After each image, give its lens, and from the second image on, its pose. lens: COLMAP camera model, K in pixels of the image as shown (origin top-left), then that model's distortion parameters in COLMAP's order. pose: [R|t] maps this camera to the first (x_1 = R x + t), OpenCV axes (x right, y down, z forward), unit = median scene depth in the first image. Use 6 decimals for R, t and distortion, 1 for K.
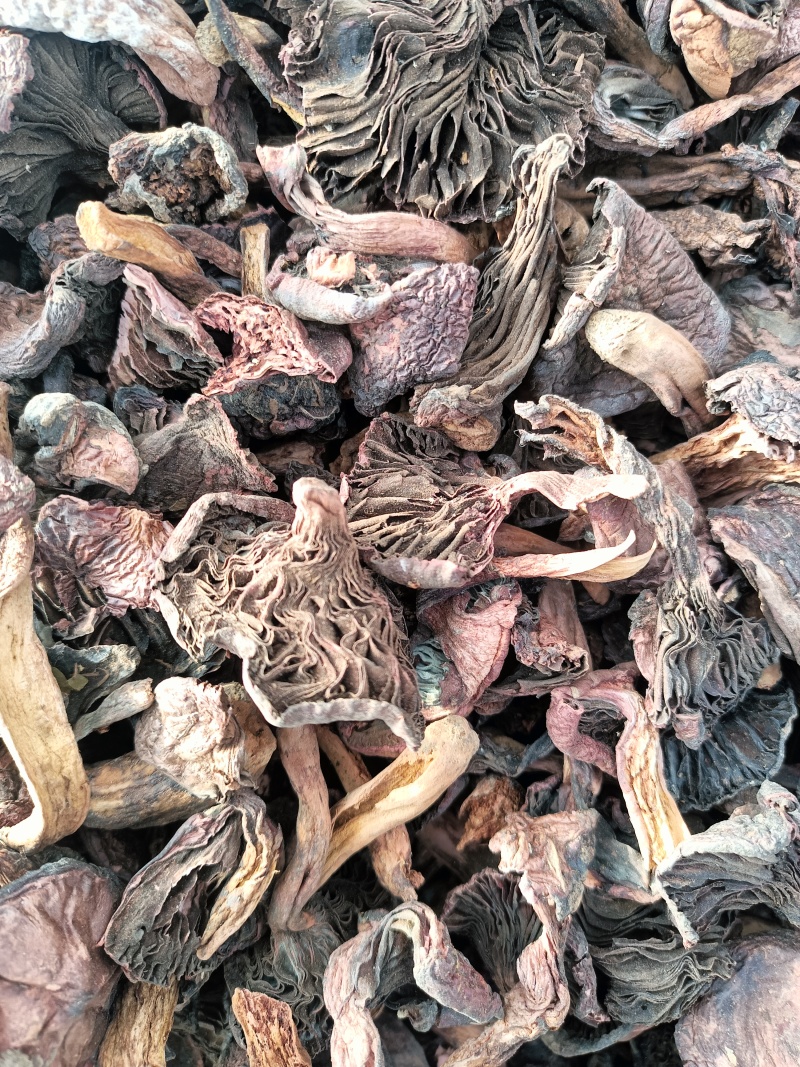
lens RADIAL K [[812.3, 0, 400.0], [0, 812.3, 533.5], [0, 0, 1]] dist [0.005465, 0.009331]
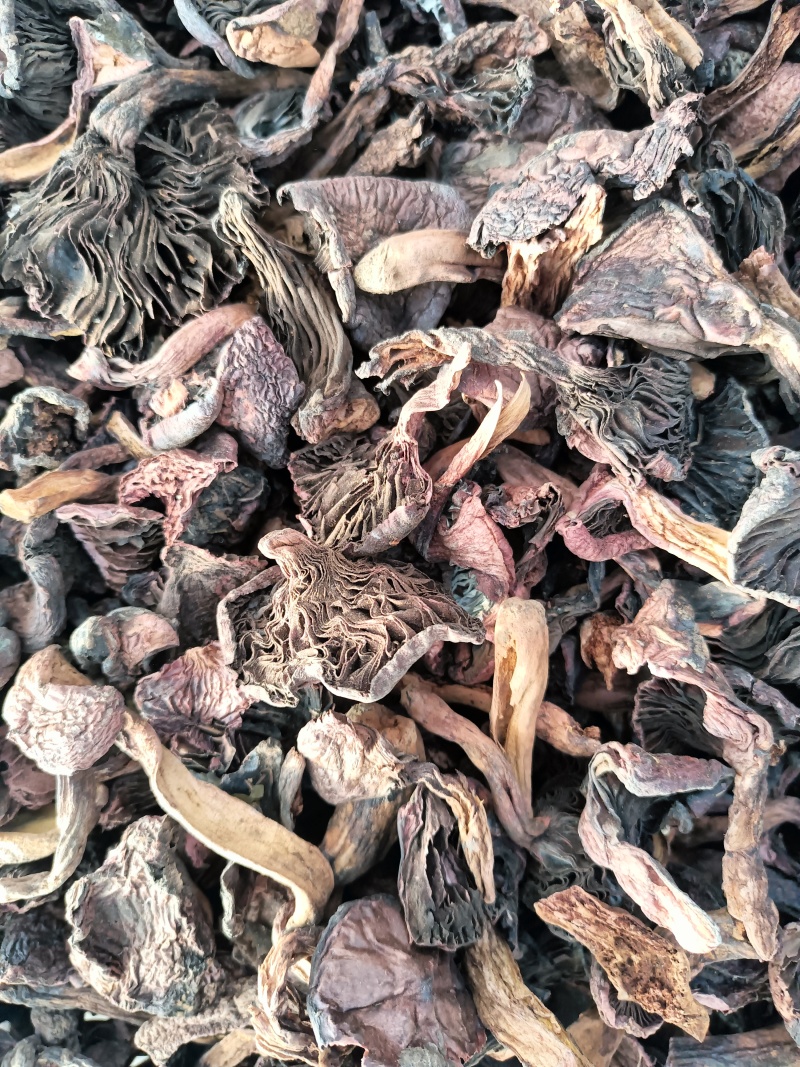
lens RADIAL K [[807.2, 0, 400.0], [0, 807.2, 533.5], [0, 0, 1]] dist [0.030813, -0.001137]
pose [[0.721943, -0.684580, -0.100740, 0.145737], [0.679139, 0.728912, -0.086351, 0.157209], [0.132545, -0.006076, 0.991158, -0.168795]]
